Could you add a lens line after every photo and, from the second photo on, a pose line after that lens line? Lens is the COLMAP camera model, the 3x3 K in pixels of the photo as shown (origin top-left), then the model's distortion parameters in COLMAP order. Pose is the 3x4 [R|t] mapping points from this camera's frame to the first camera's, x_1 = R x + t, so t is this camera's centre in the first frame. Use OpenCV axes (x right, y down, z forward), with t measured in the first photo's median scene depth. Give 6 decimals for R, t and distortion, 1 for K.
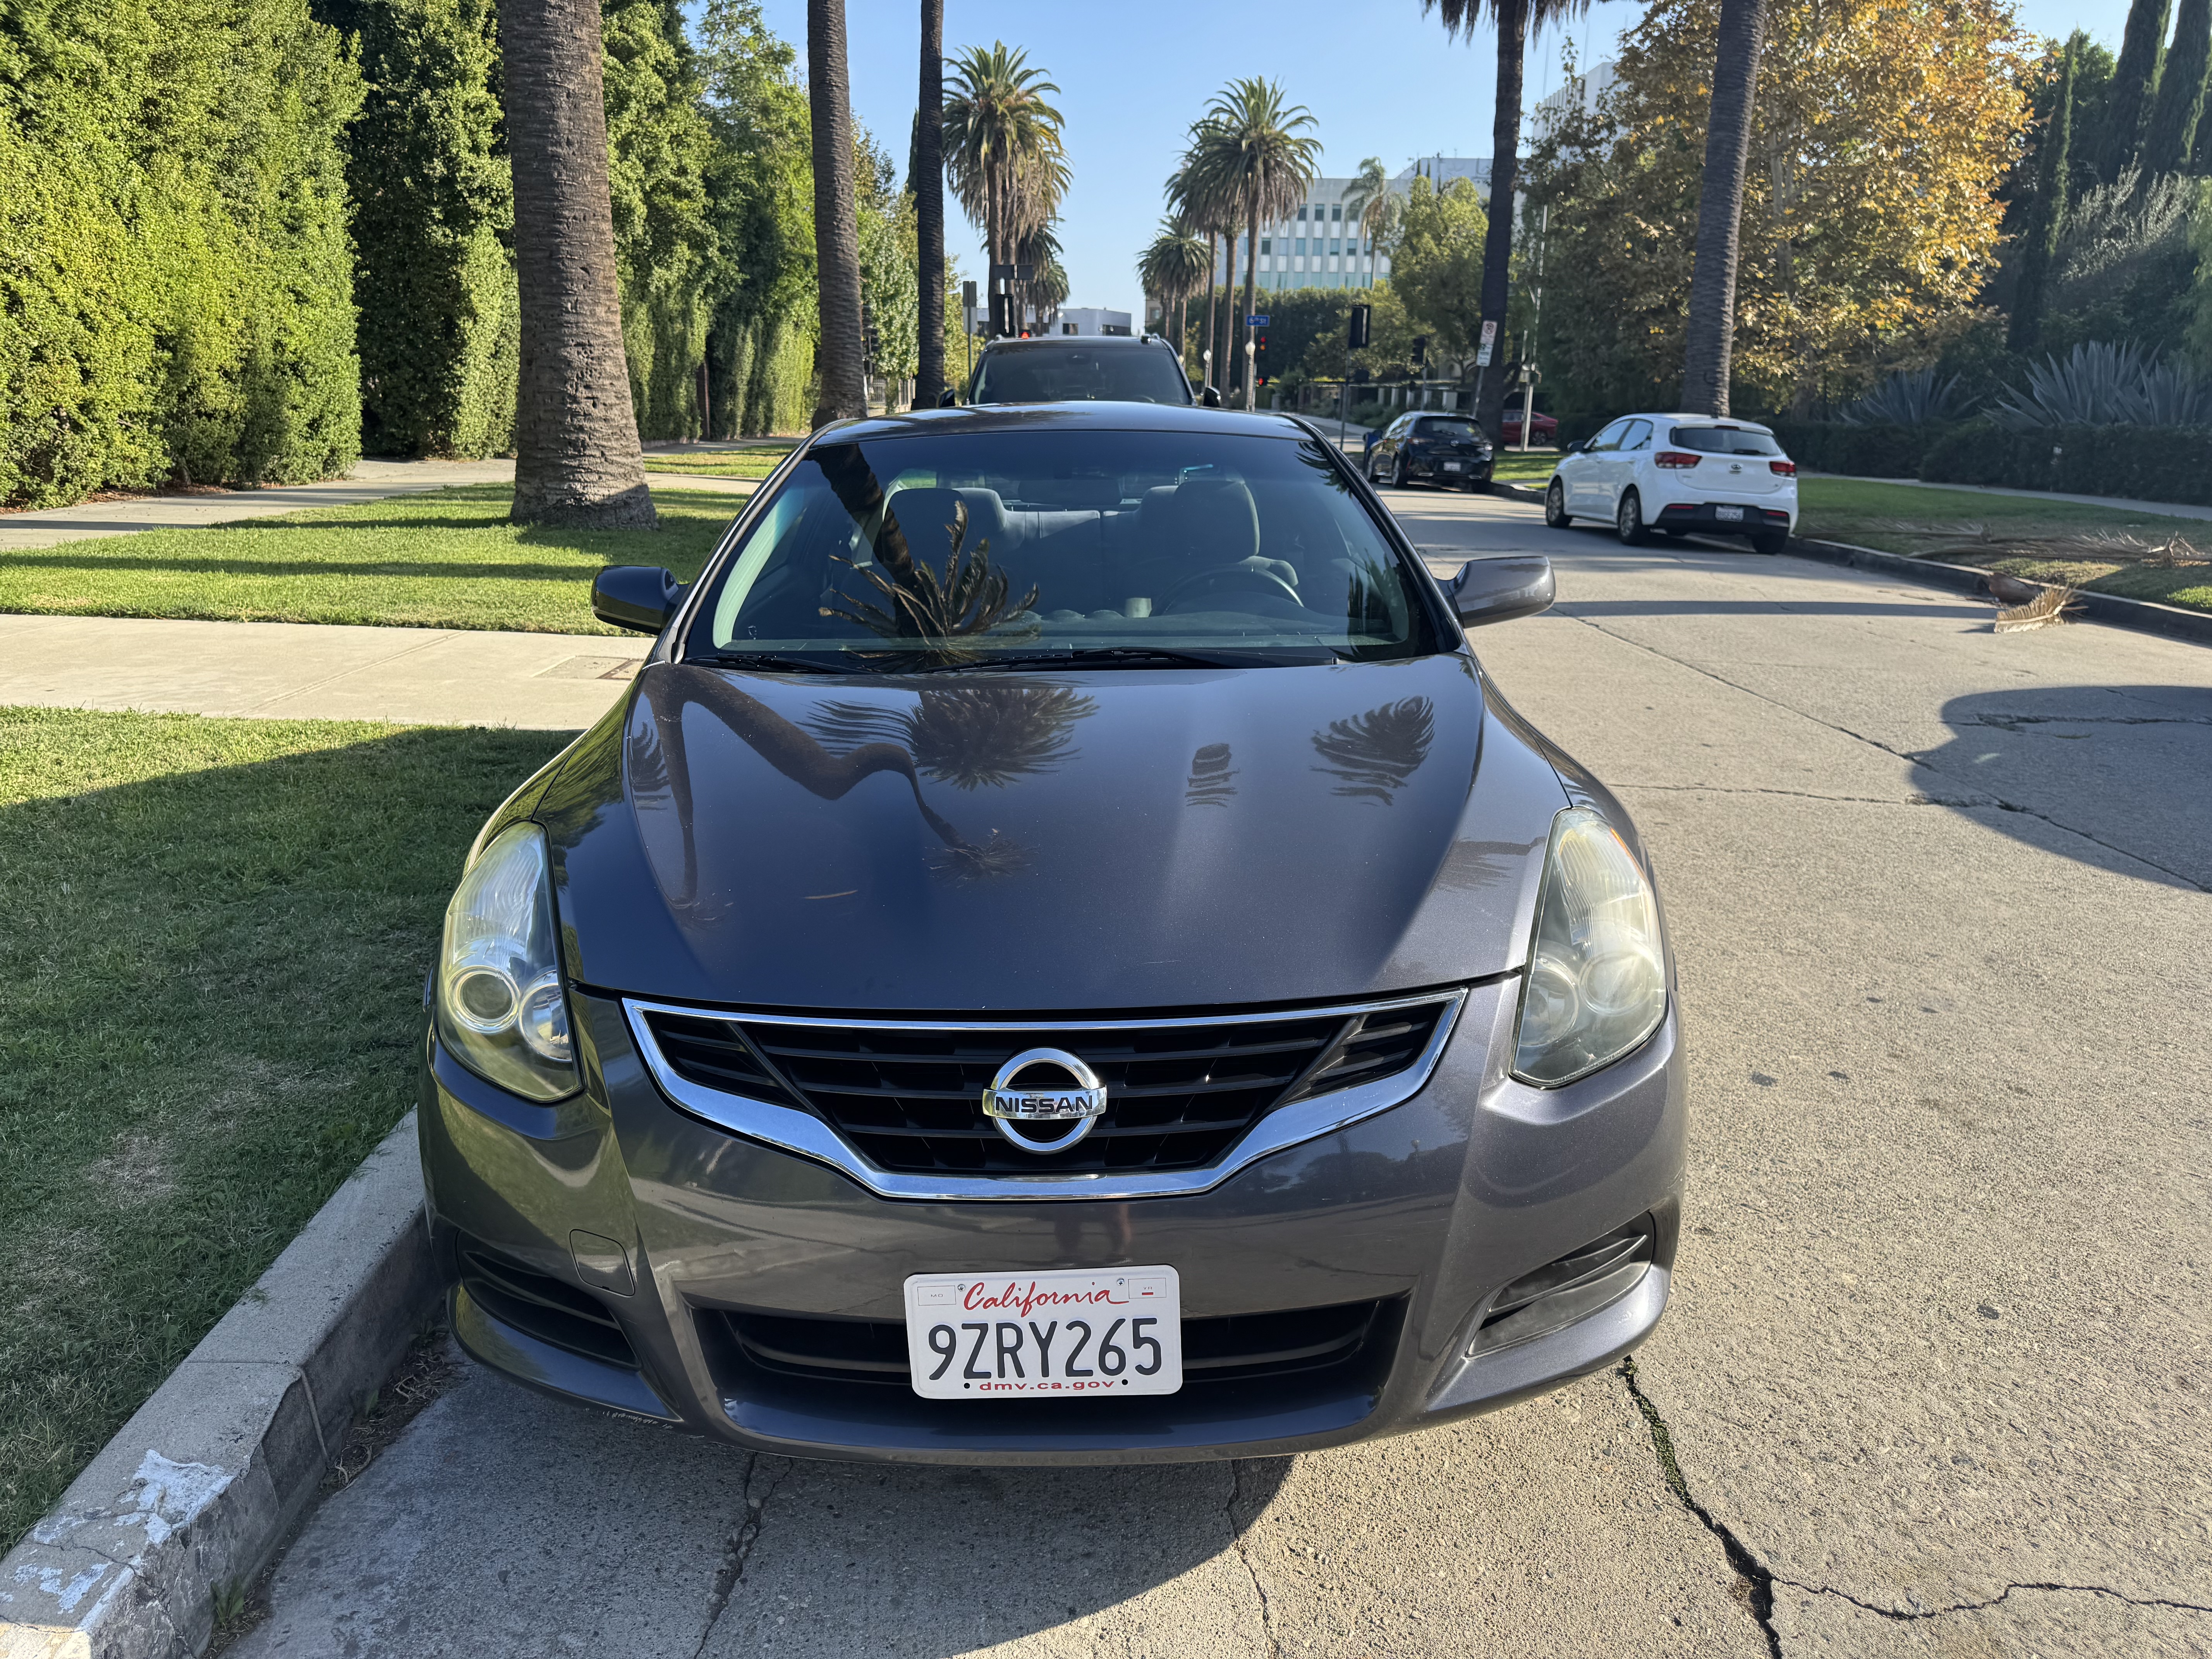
lens RADIAL K [[1630.2, 0, 1106.0], [0, 1630.2, 829.5], [0, 0, 1]] dist [0.003464, -0.005258]
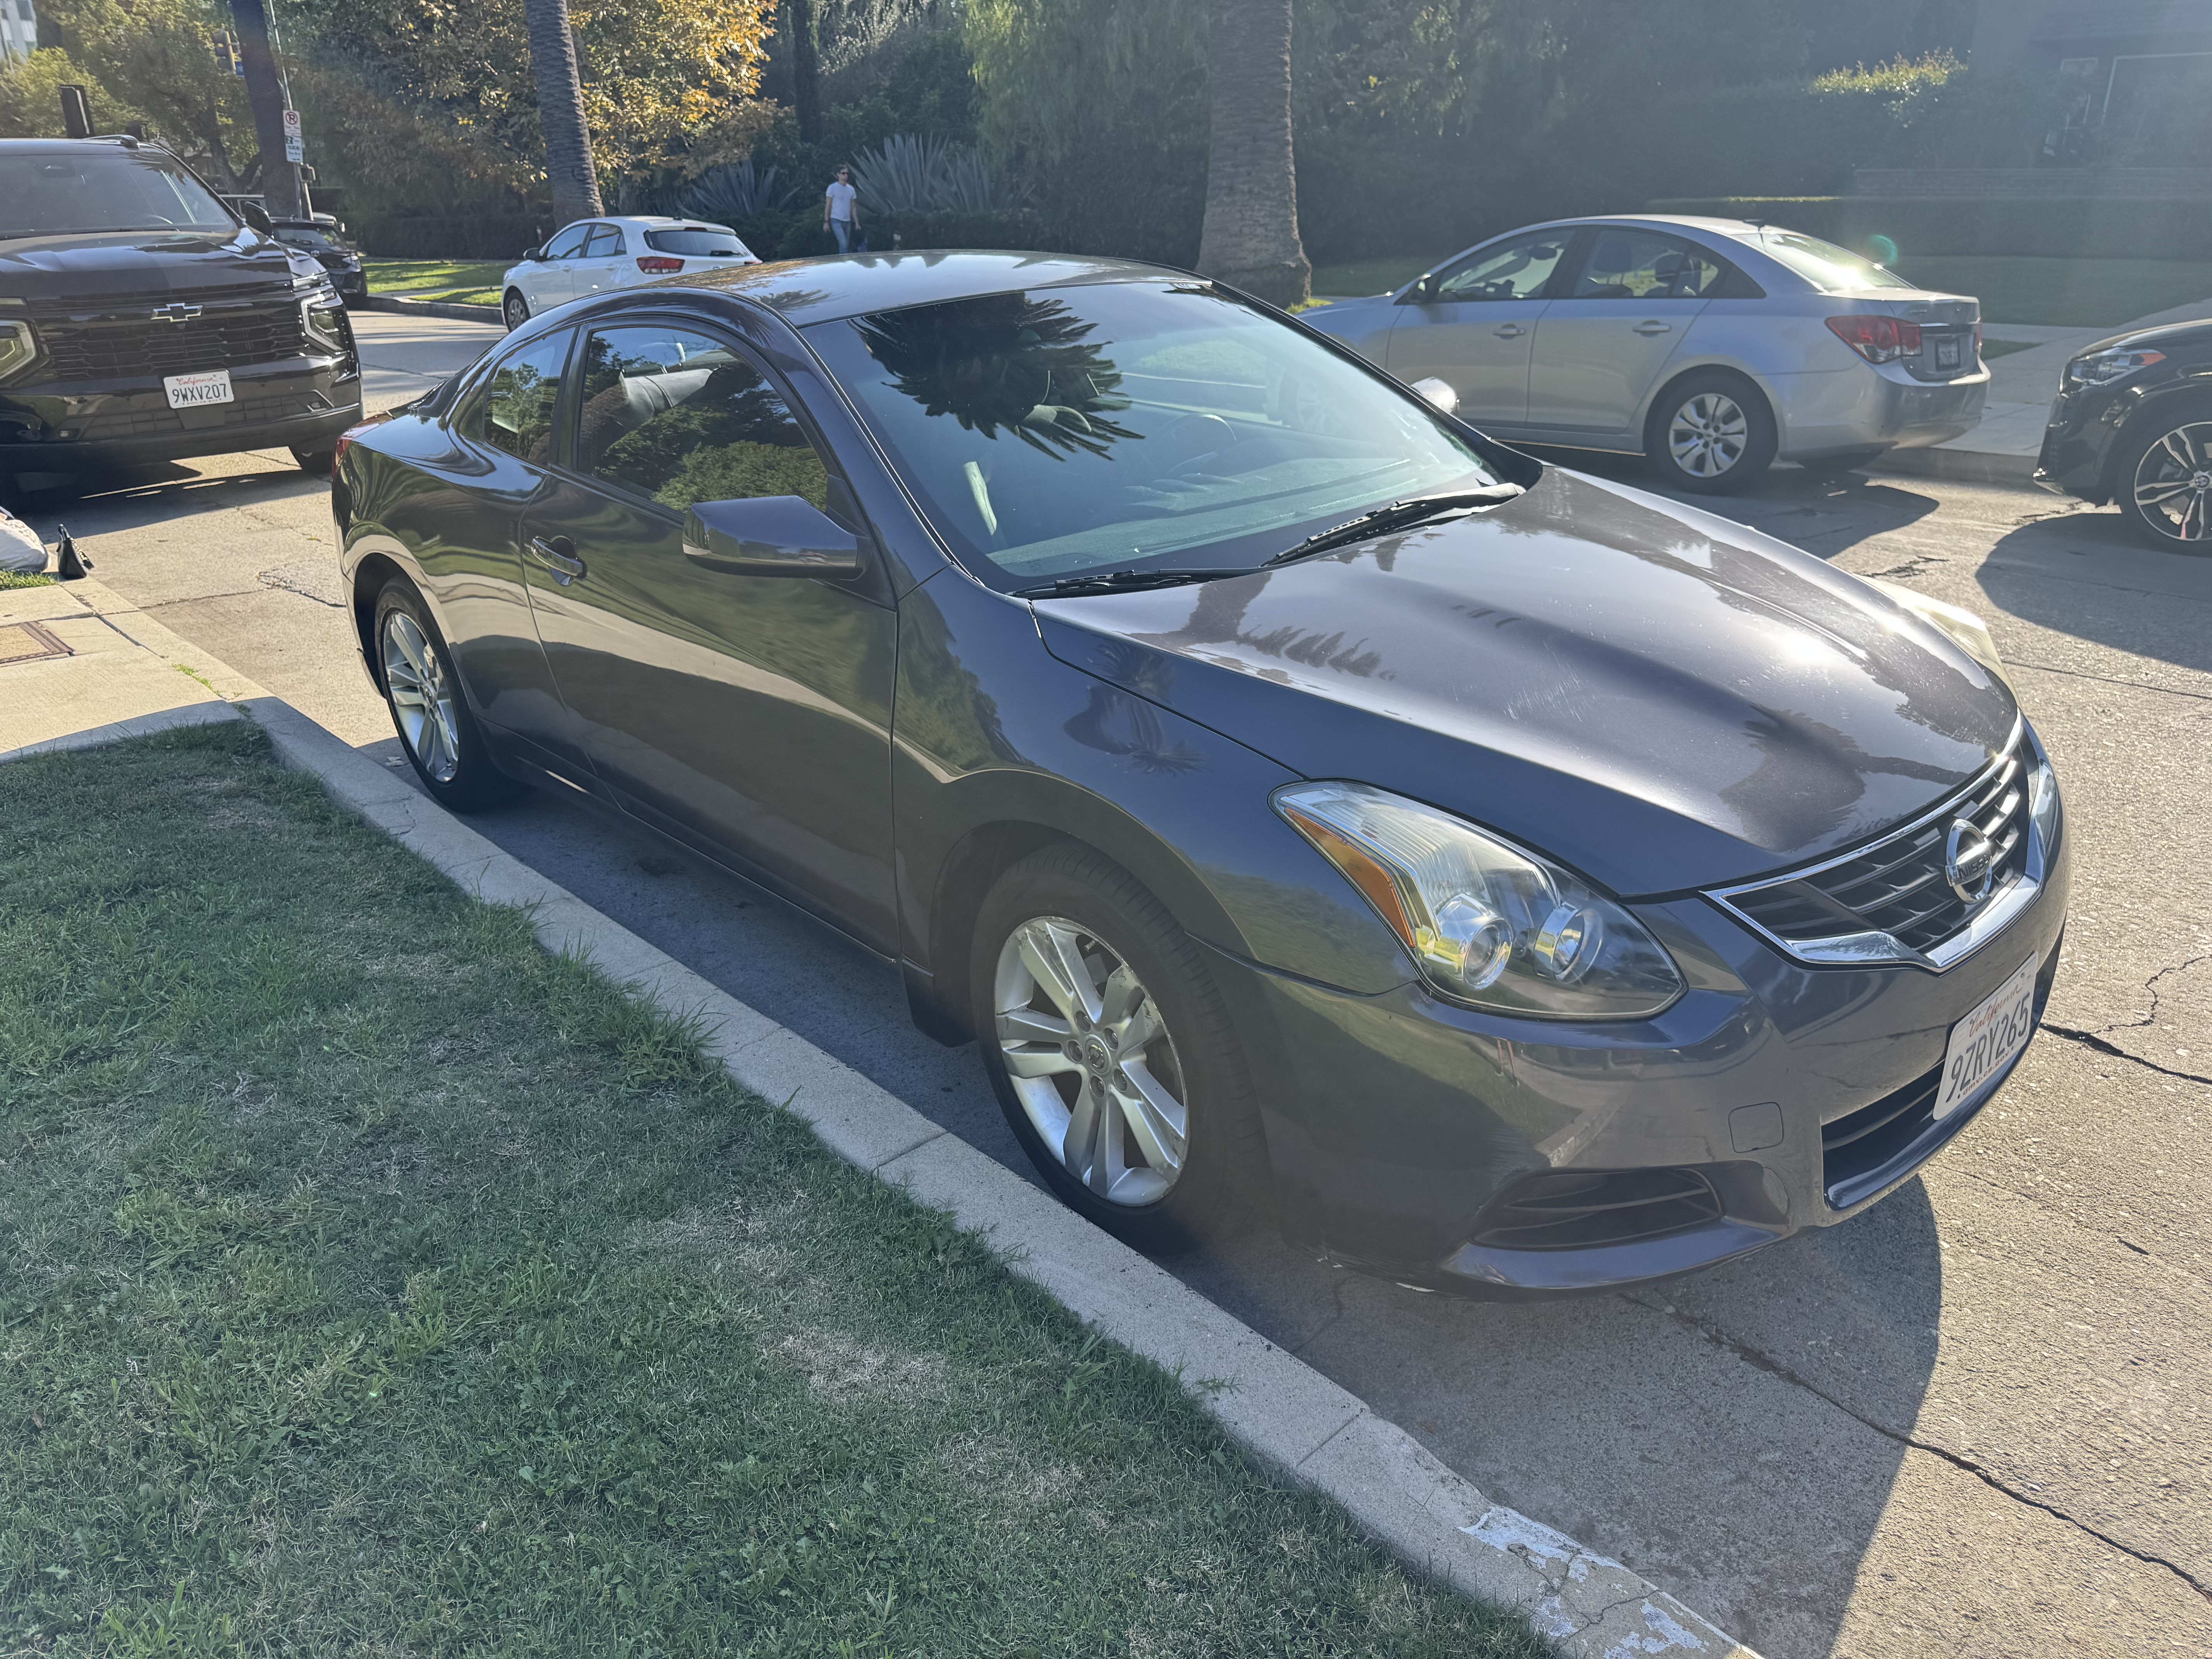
lens RADIAL K [[1630.2, 0, 1106.0], [0, 1630.2, 829.5], [0, 0, 1]] dist [0.003464, -0.005258]
pose [[0.729923, -0.269822, 0.628019, -0.154042], [0.194151, 0.962789, 0.187997, -0.026216], [-0.655376, -0.015293, 0.755148, 0.057711]]
